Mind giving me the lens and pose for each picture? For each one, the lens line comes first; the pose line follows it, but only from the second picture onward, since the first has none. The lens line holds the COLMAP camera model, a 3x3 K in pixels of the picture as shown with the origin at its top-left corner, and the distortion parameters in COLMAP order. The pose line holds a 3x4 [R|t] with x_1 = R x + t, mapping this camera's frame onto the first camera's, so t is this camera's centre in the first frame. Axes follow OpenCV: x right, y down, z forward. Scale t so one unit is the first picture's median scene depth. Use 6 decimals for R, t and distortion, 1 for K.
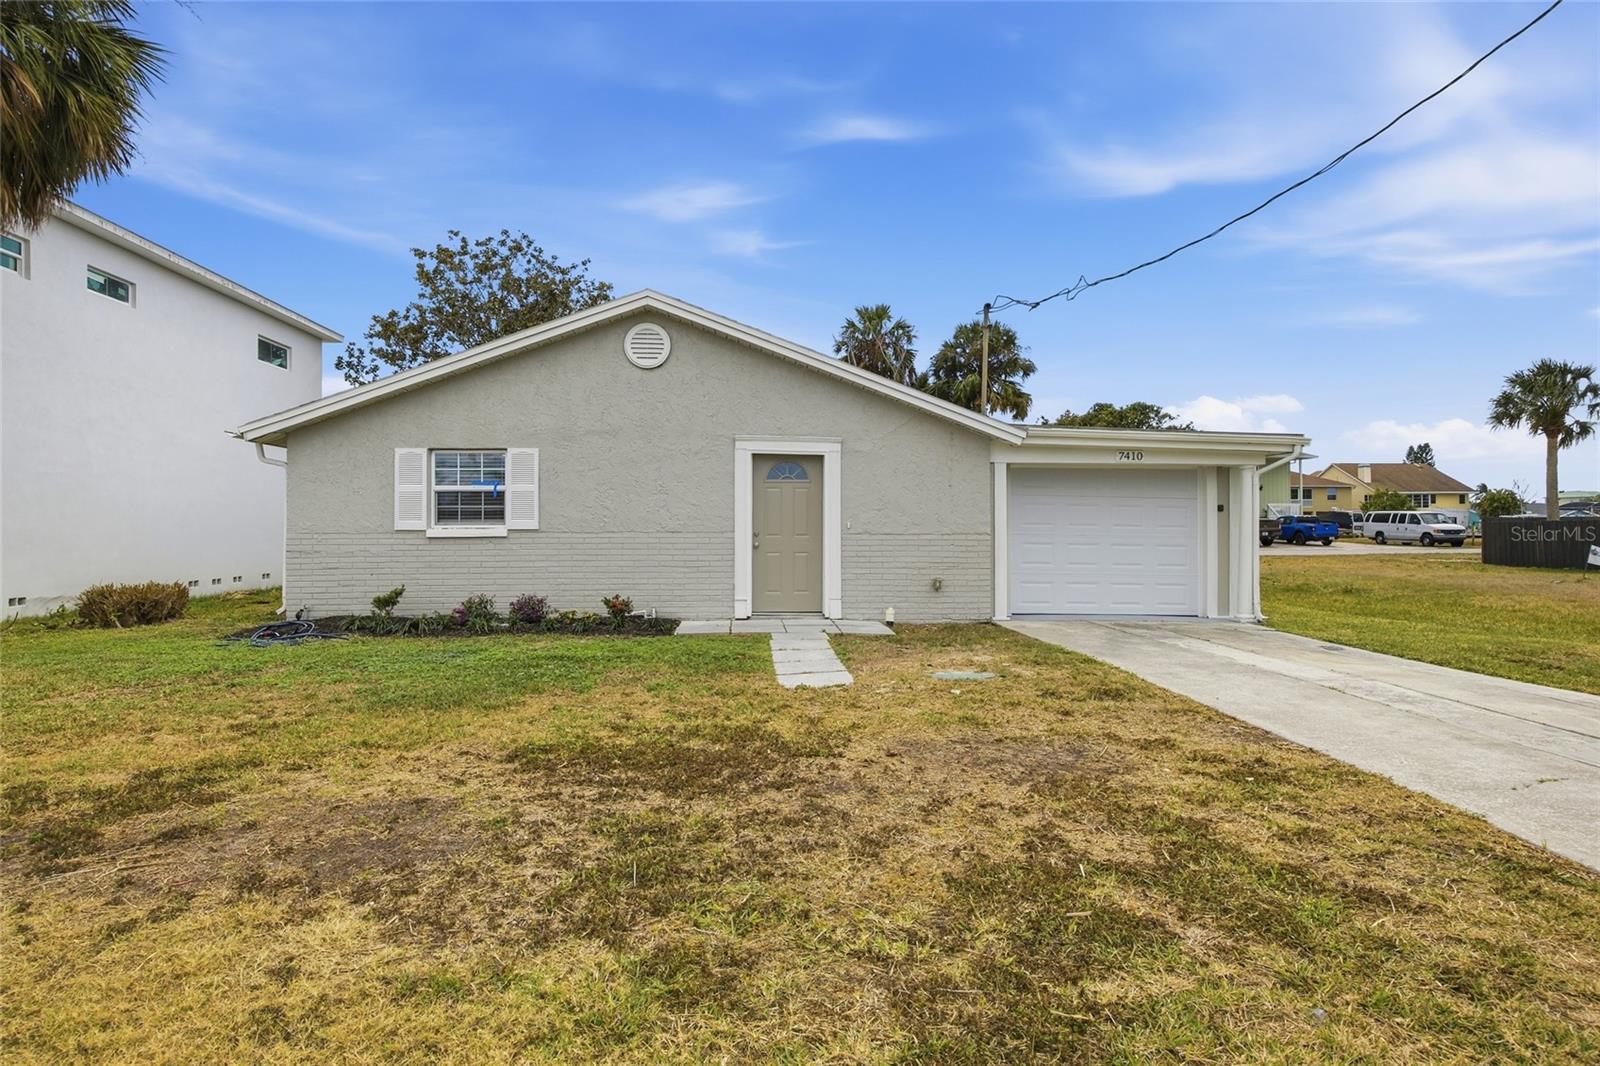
lens RADIAL K [[885.1, 0, 800.0], [0, 885.1, 533.0], [0, 0, 1]] dist [-0.003960, -0.001018]
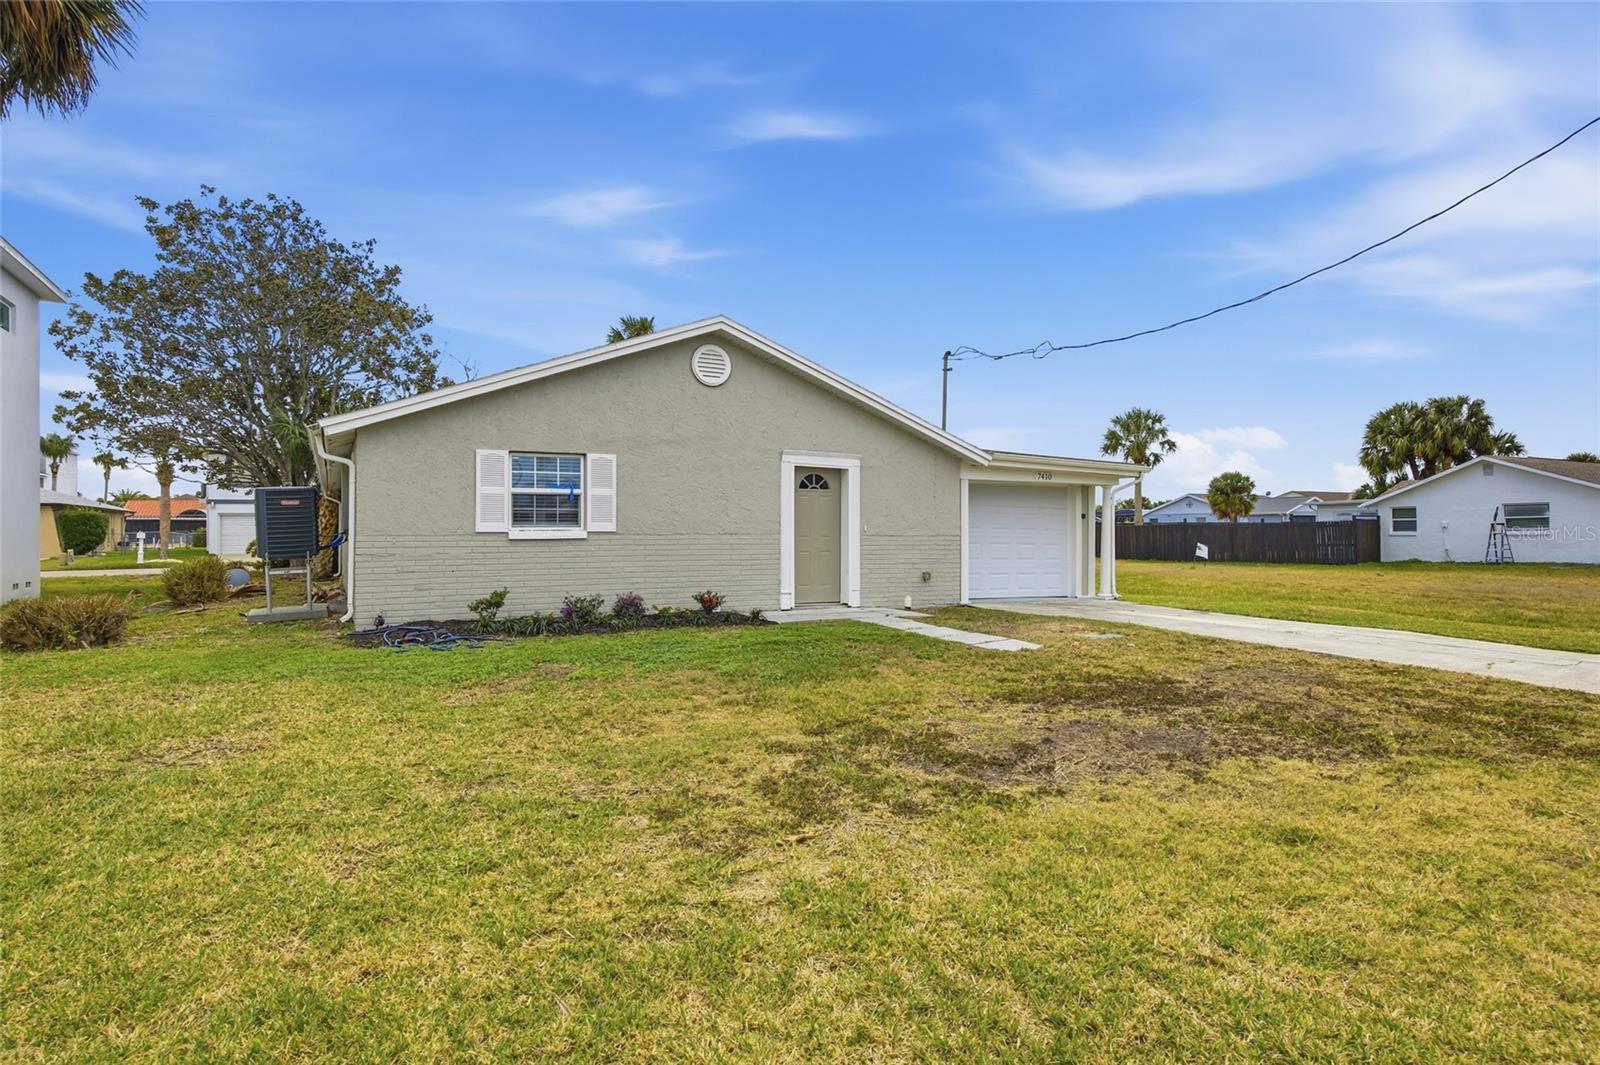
lens RADIAL K [[863.1, 0, 800.0], [0, 863.1, 532.5], [0, 0, 1]] dist [-0.001031, -0.000308]
pose [[0.912189, 0.000771, 0.409770, -0.511493], [-0.000304, 0.999999, -0.001203, -0.001811], [-0.409770, 0.000973, 0.912188, -0.027308]]
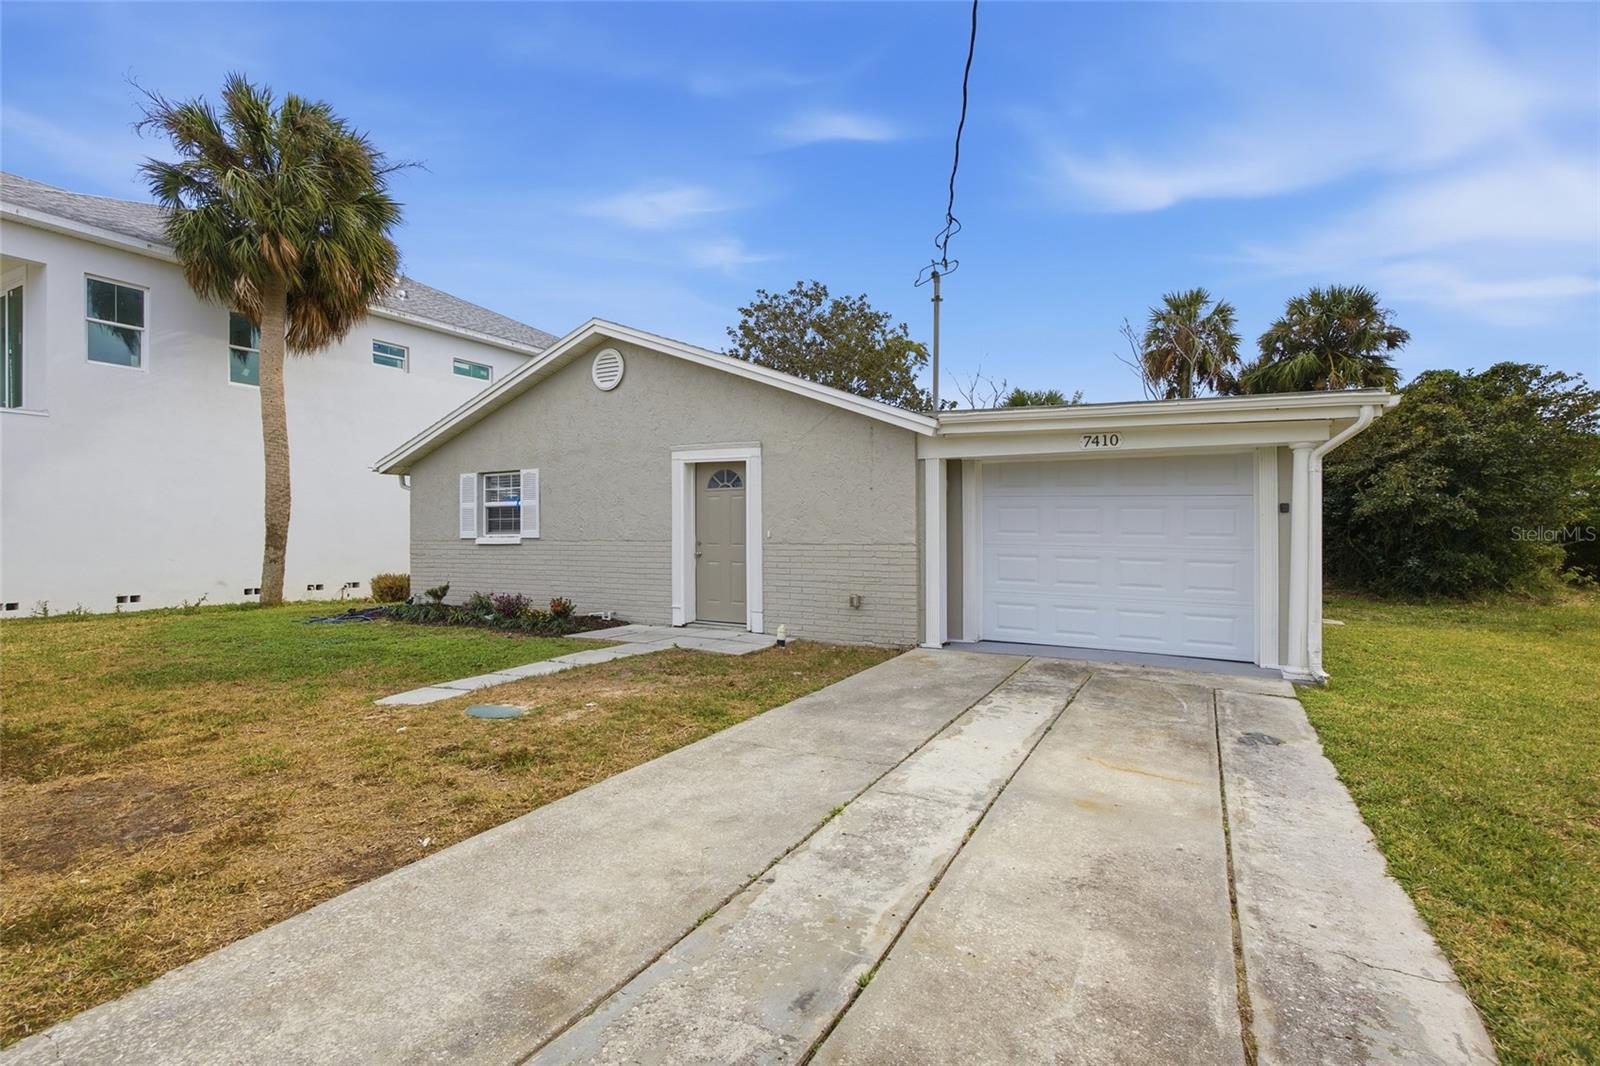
lens RADIAL K [[766.8, 0, 800.0], [0, 766.8, 533.0], [0, 0, 1]] dist [-0.022444, 0.000426]
pose [[0.837605, -0.001357, -0.546275, 0.537491], [-0.000303, 0.999996, -0.002947, -0.007733], [0.546277, 0.002634, 0.837600, 0.340576]]
